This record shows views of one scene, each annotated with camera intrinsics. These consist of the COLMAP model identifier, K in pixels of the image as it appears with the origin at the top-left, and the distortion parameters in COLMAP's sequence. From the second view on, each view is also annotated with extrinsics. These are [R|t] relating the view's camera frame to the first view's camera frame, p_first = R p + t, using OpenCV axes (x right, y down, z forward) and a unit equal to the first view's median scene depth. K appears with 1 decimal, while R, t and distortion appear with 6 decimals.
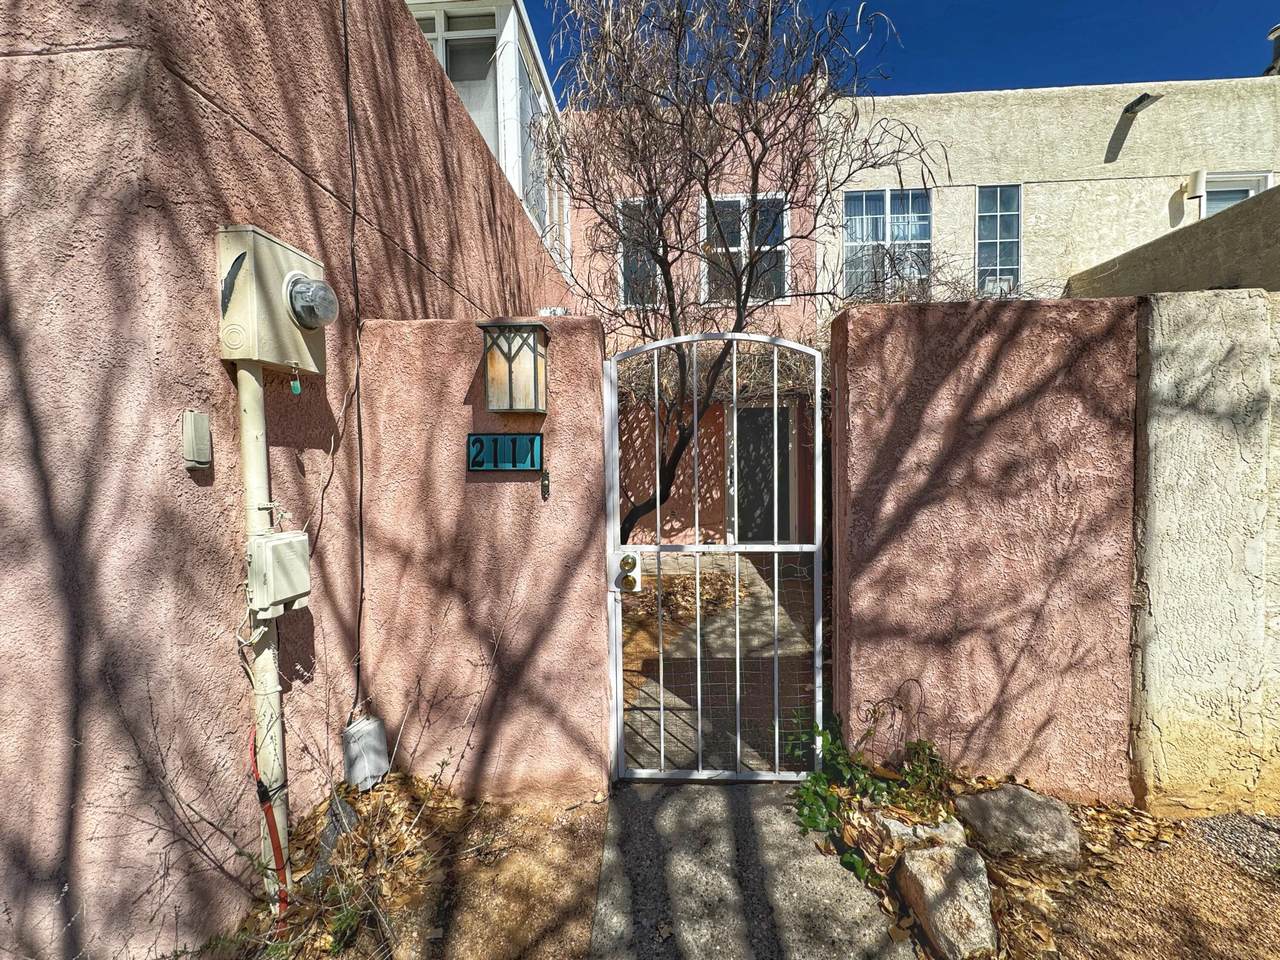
lens RADIAL K [[510.3, 0, 642.2], [0, 510.3, 473.1], [0, 0, 1]] dist [-0.001387, -0.000181]
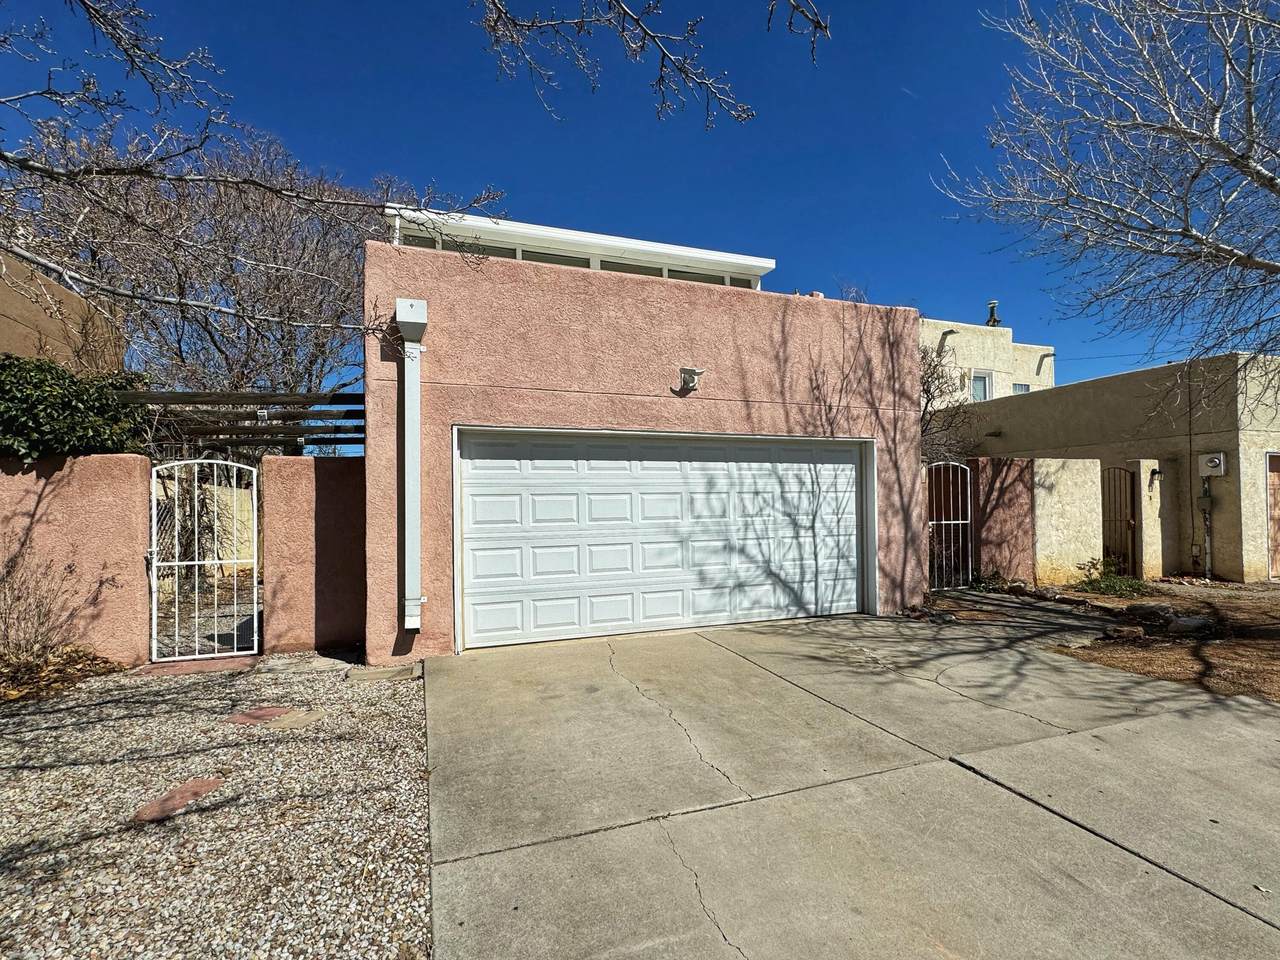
lens RADIAL K [[538.9, 0, 618.2], [0, 538.9, 498.2], [0, 0, 1]] dist [-0.000948, -0.000296]
pose [[0.934028, 0.011850, 0.357004, -3.605710], [0.007054, 0.998643, -0.051604, 0.170083], [-0.357131, 0.050718, 0.932676, -1.810766]]
